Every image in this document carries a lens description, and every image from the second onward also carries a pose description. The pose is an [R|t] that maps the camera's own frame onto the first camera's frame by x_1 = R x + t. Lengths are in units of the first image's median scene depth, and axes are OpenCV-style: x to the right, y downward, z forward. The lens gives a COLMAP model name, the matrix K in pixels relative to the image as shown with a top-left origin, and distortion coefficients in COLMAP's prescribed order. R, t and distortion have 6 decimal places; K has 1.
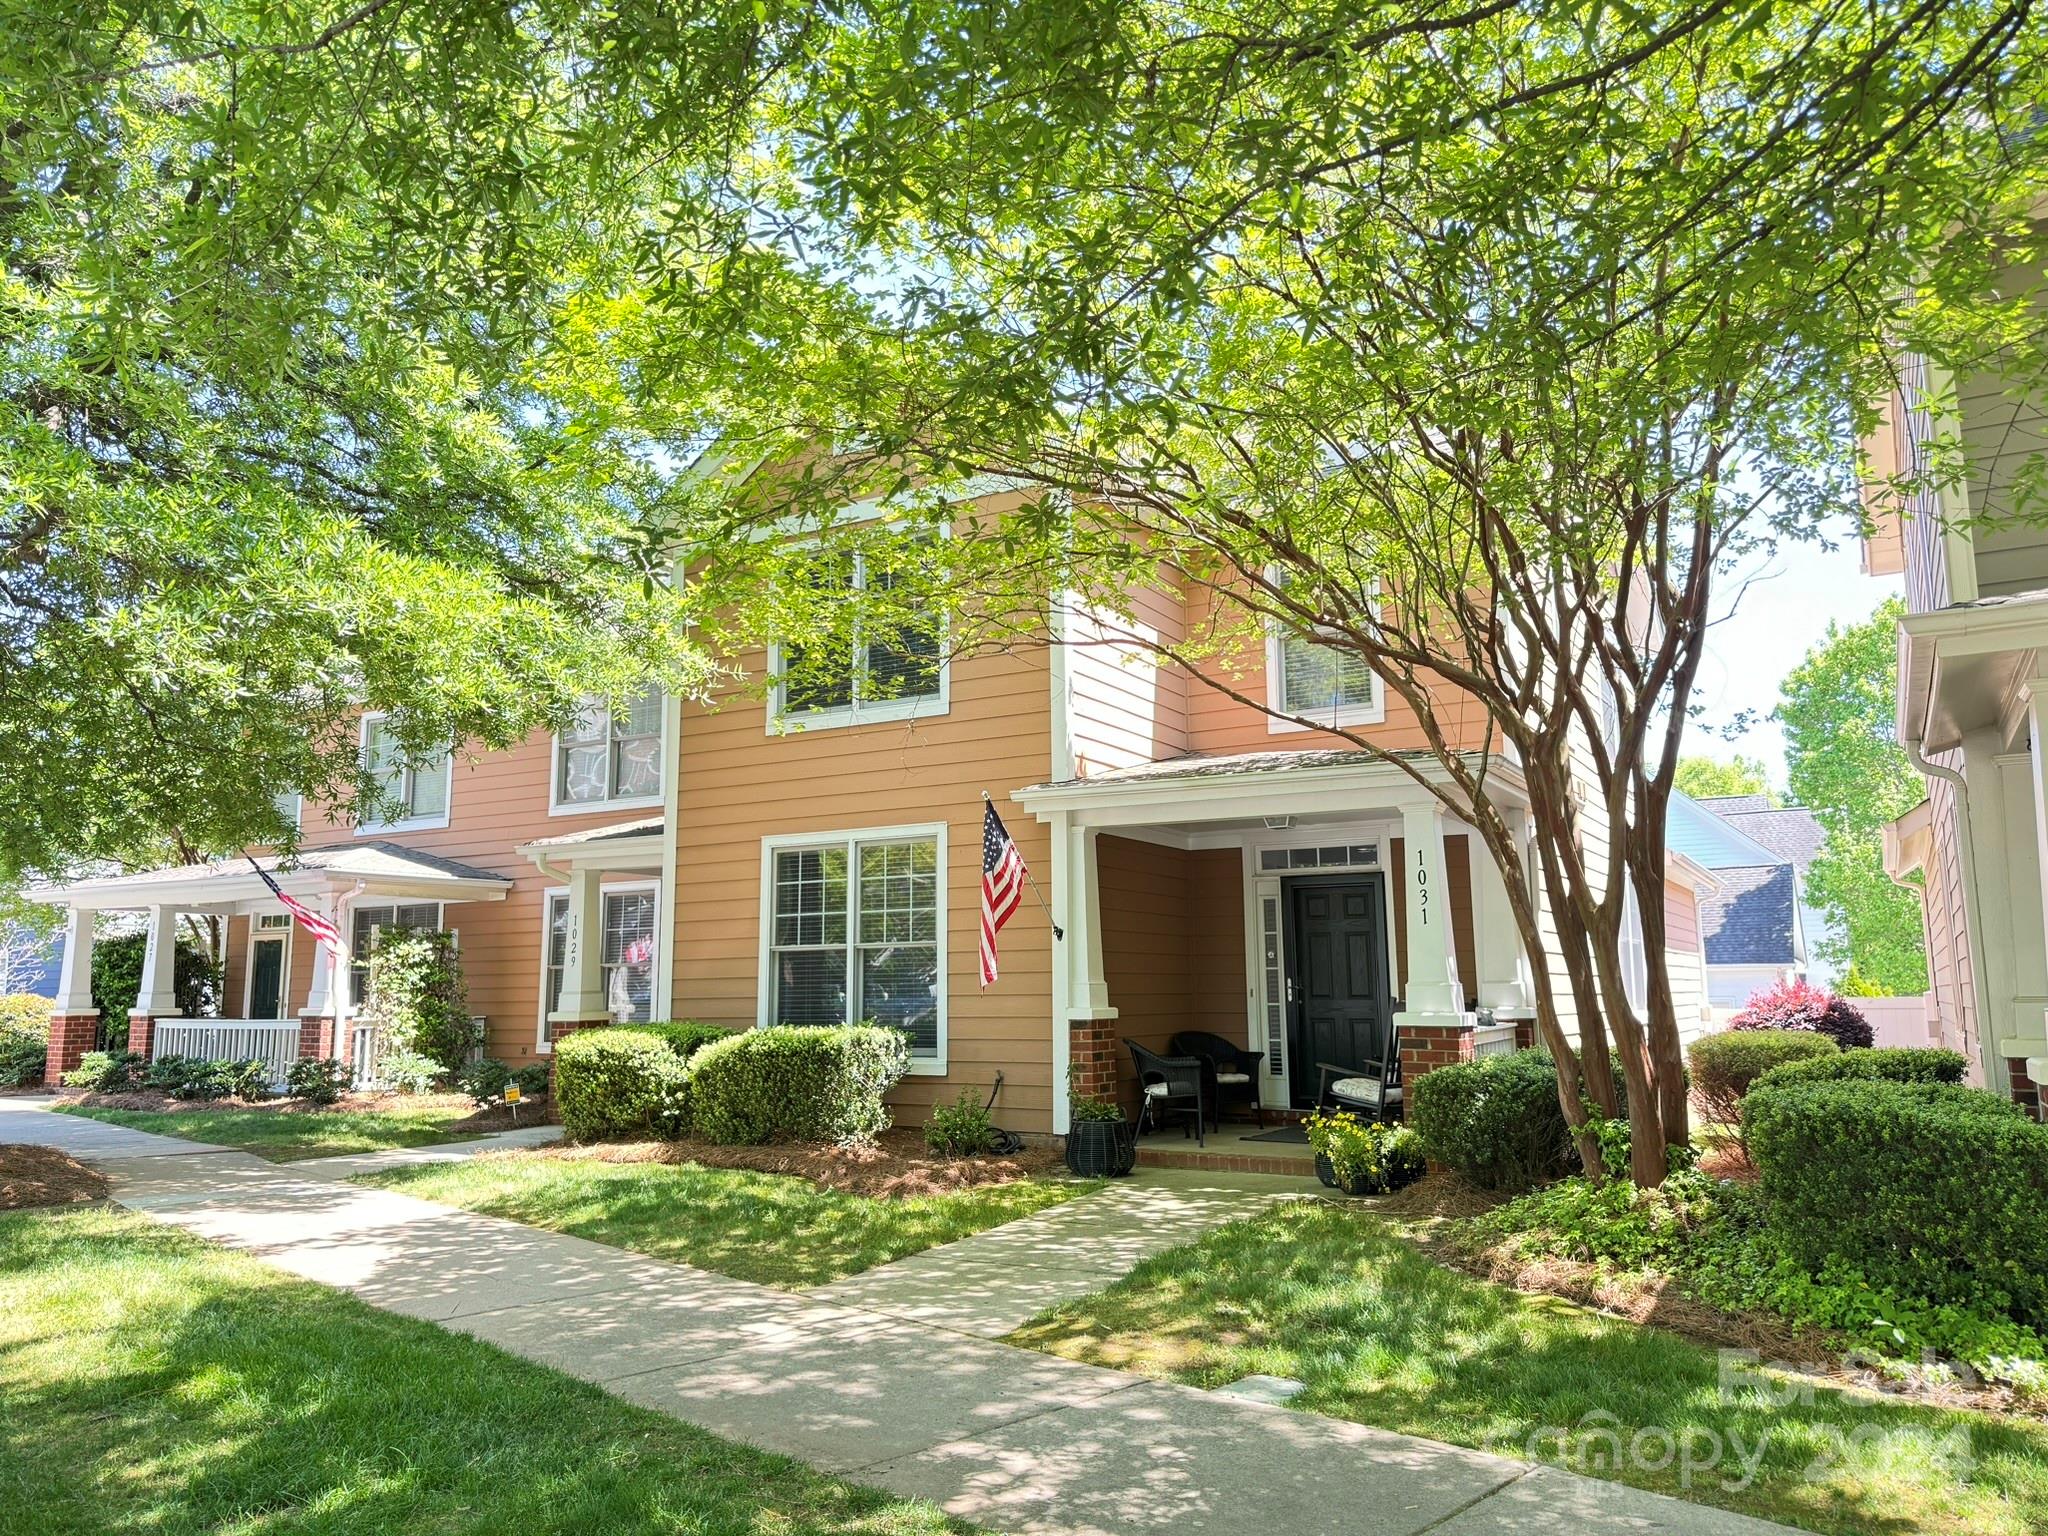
lens RADIAL K [[1396.4, 0, 1024.0], [0, 1396.4, 768.0], [0, 0, 1]] dist [0.055694, -0.074845]
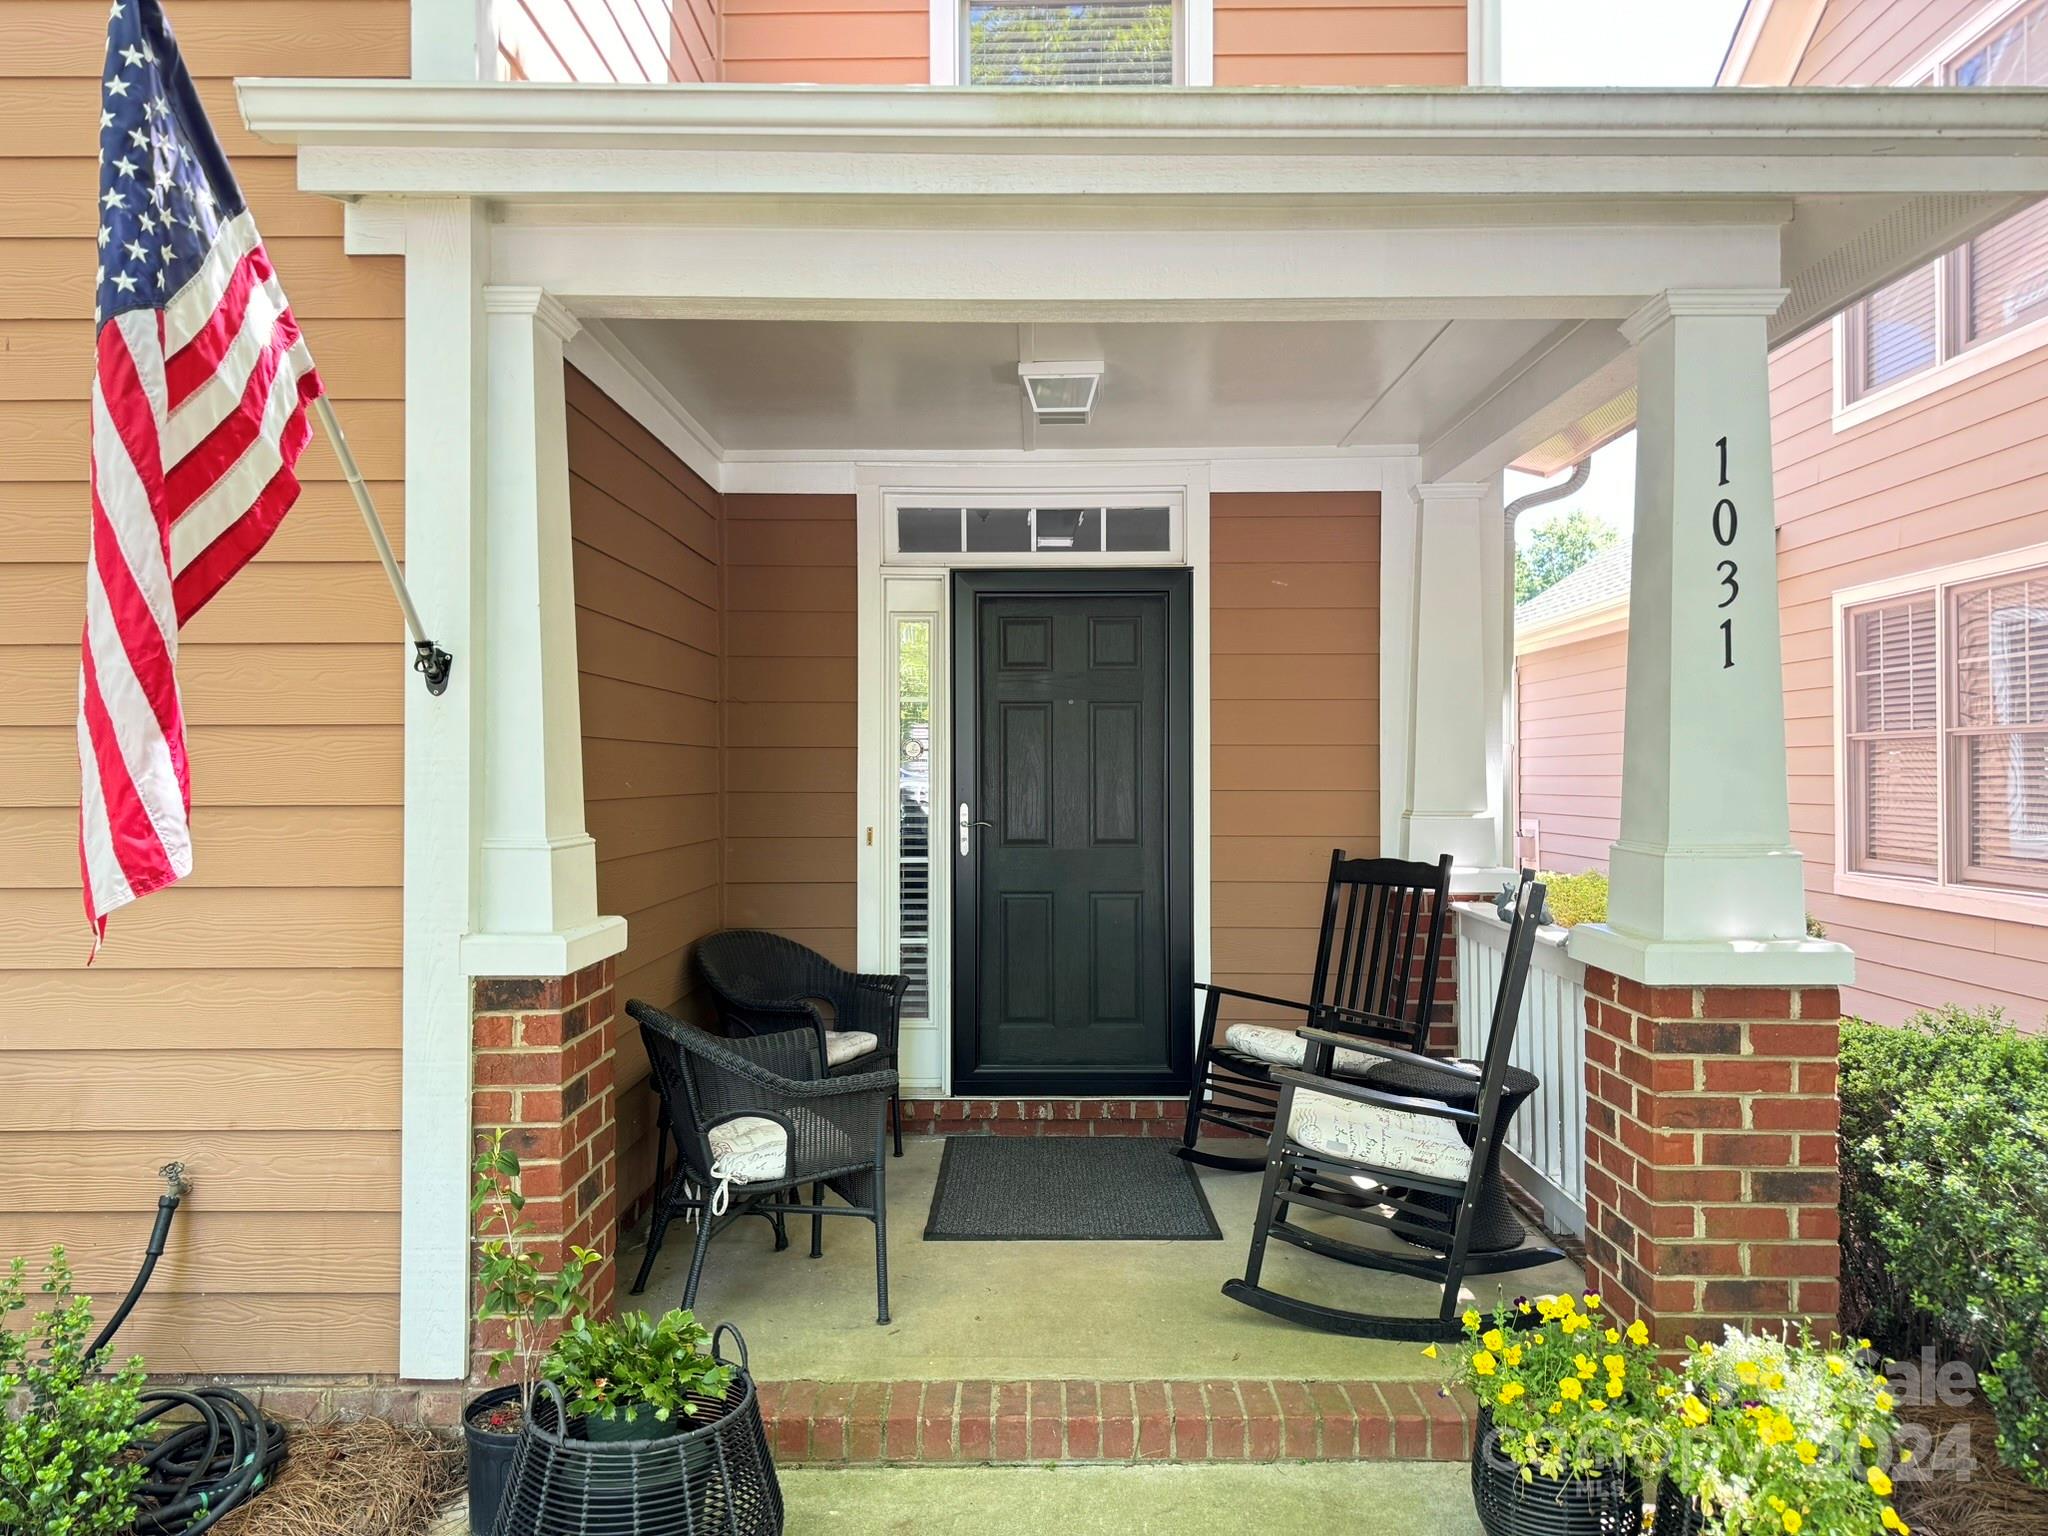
lens RADIAL K [[1396.4, 0, 1024.0], [0, 1396.4, 768.0], [0, 0, 1]] dist [0.055694, -0.074845]
pose [[0.859104, 0.007462, 0.511747, -0.017121], [-0.084481, 0.988245, 0.127414, 0.094293], [-0.504780, -0.152695, 0.849636, 0.715375]]
